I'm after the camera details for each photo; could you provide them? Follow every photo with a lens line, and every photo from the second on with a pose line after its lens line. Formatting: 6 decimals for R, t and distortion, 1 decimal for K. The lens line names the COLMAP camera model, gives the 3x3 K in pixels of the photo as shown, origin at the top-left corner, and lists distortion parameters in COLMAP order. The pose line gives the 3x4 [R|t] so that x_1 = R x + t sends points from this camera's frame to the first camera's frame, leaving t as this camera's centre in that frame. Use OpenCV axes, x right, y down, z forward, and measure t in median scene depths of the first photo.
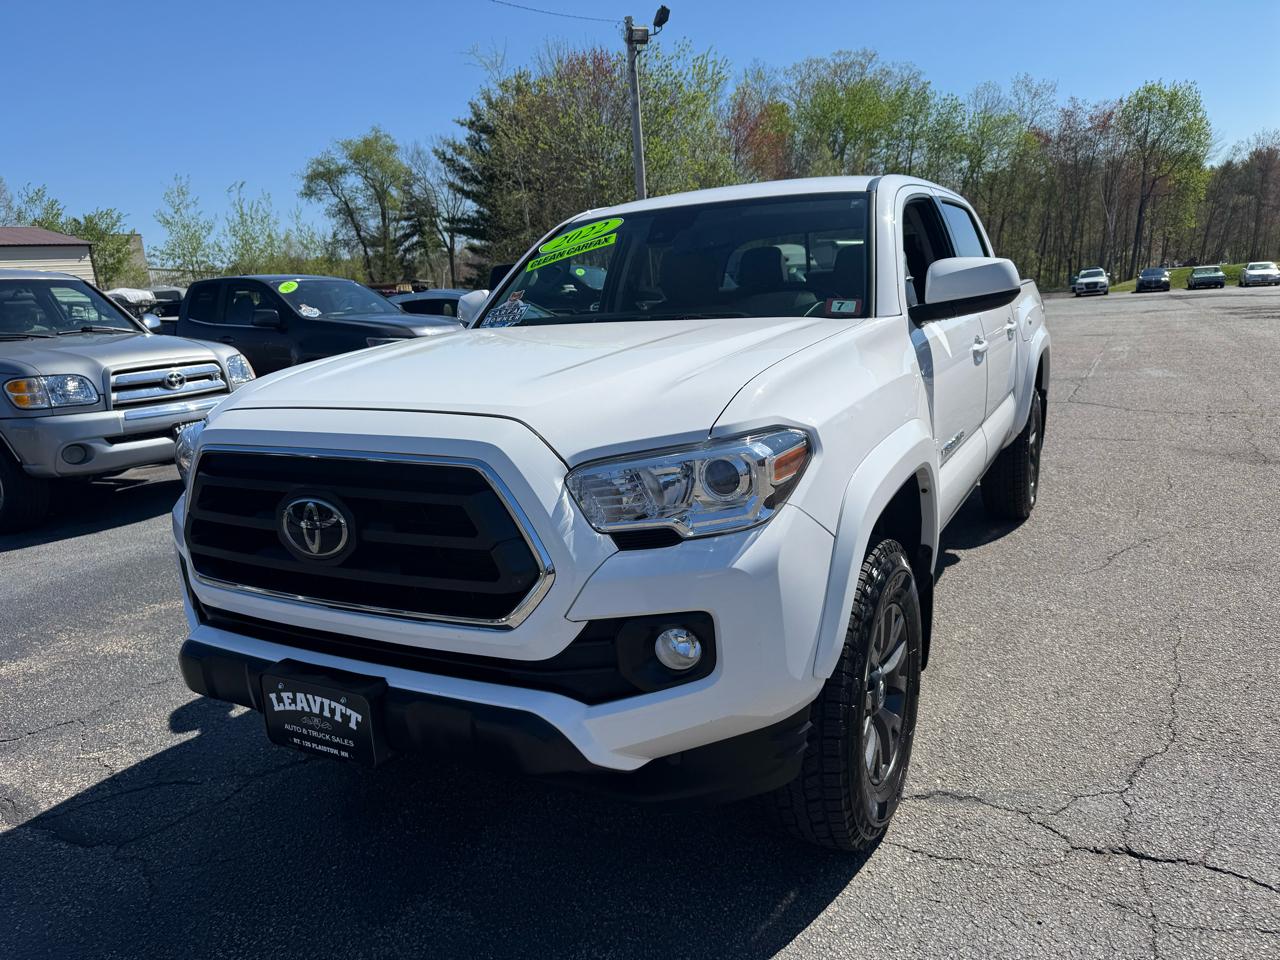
lens RADIAL K [[924.2, 0, 637.5], [0, 924.2, 490.0], [0, 0, 1]] dist [-0.037791, -0.005566]
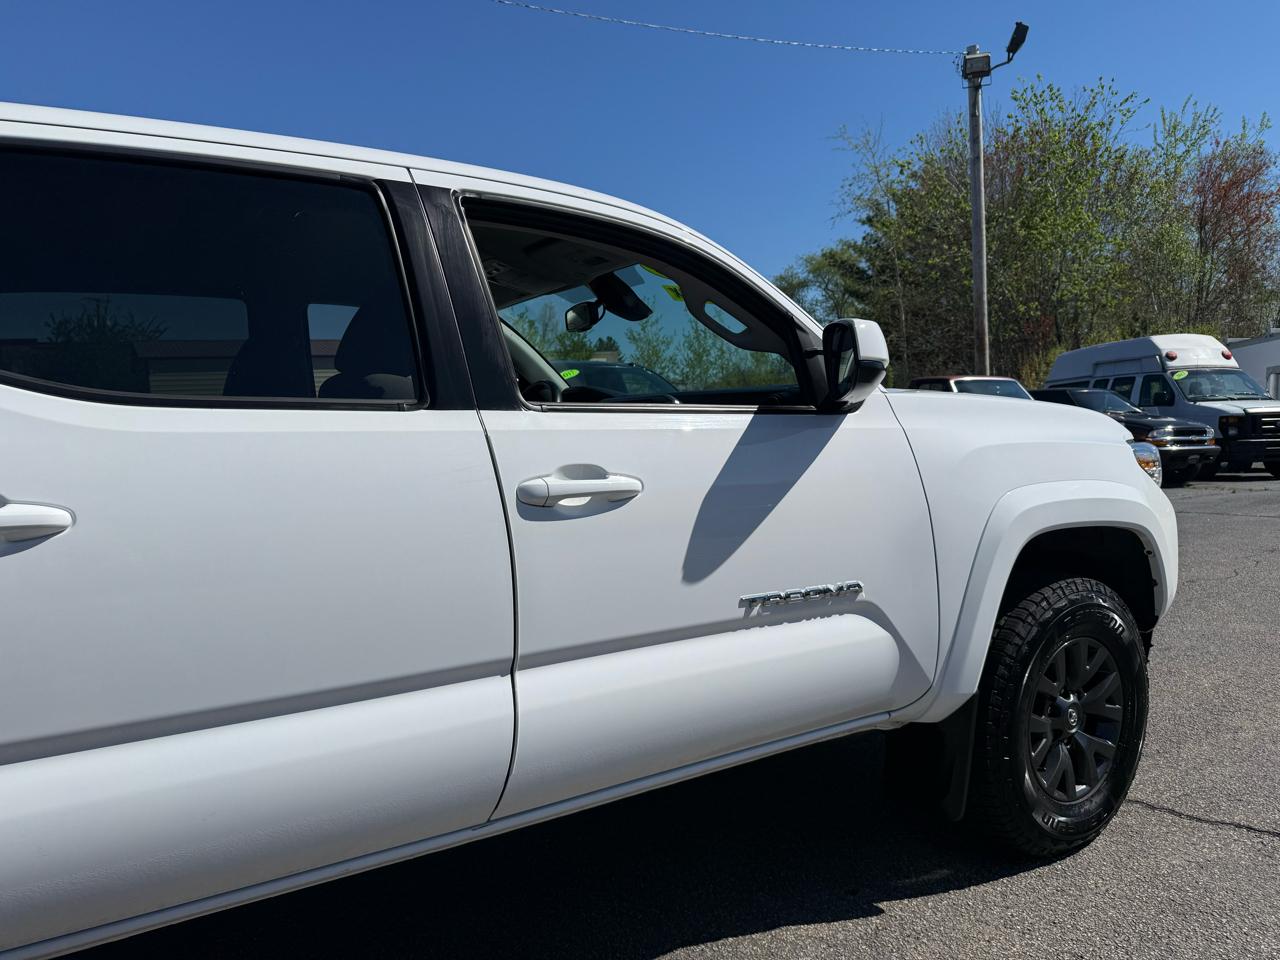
lens RADIAL K [[899.2, 0, 650.5], [0, 899.2, 477.3], [0, 0, 1]] dist [0.039899, -0.048192]
pose [[0.861360, 0.051490, -0.505378, 0.069275], [-0.116402, 0.988386, -0.097695, -0.027165], [0.494478, 0.142977, 0.857350, 0.121722]]
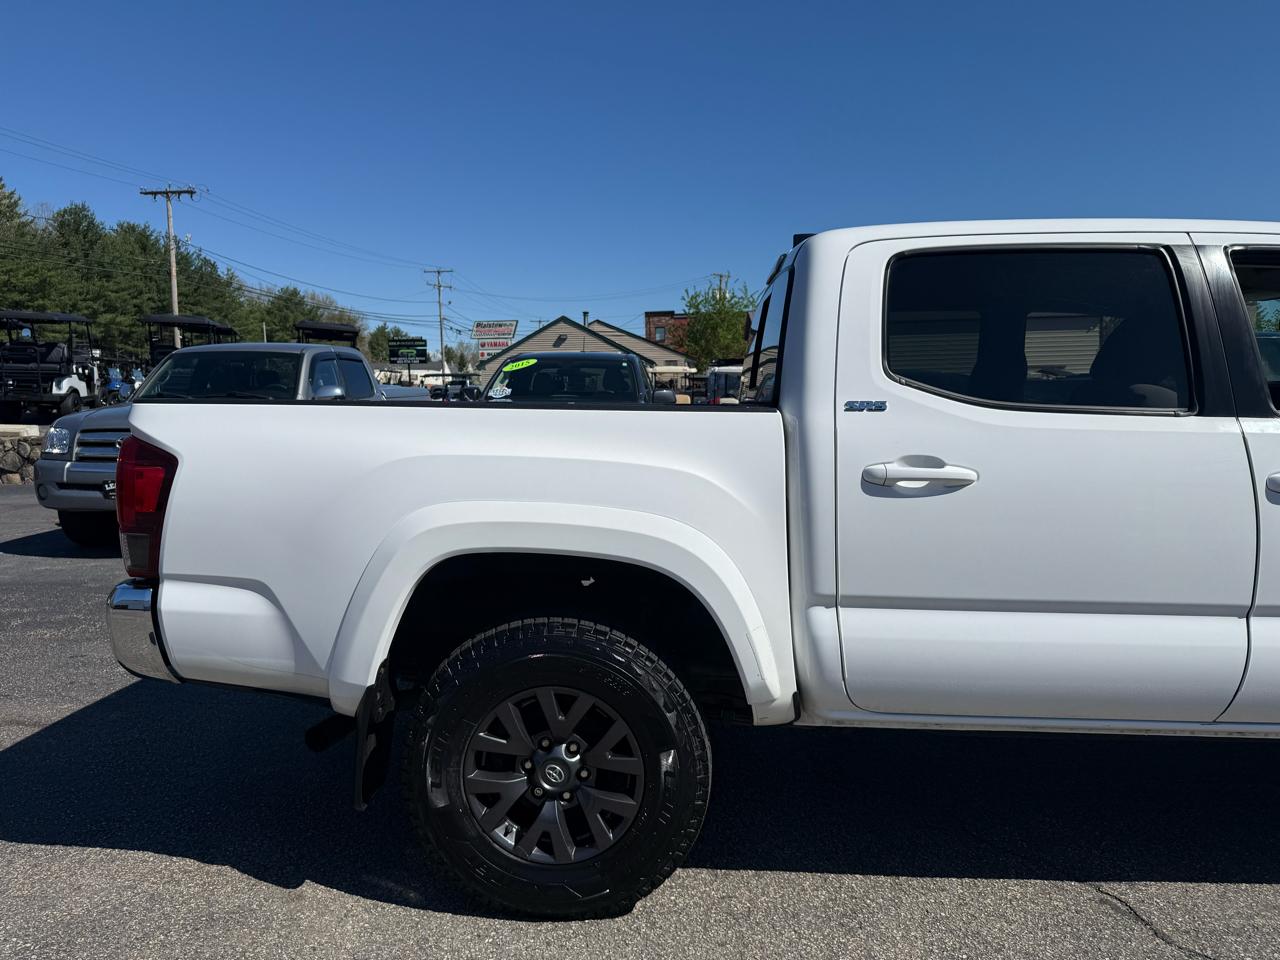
lens RADIAL K [[899.2, 0, 632.6], [0, 899.2, 476.6], [0, 0, 1]] dist [0.039899, -0.048192]
pose [[0.399313, 0.129837, -0.907575, 0.074053], [-0.209132, 0.976723, 0.047715, -0.025706], [0.892644, 0.170750, 0.417171, 0.107279]]
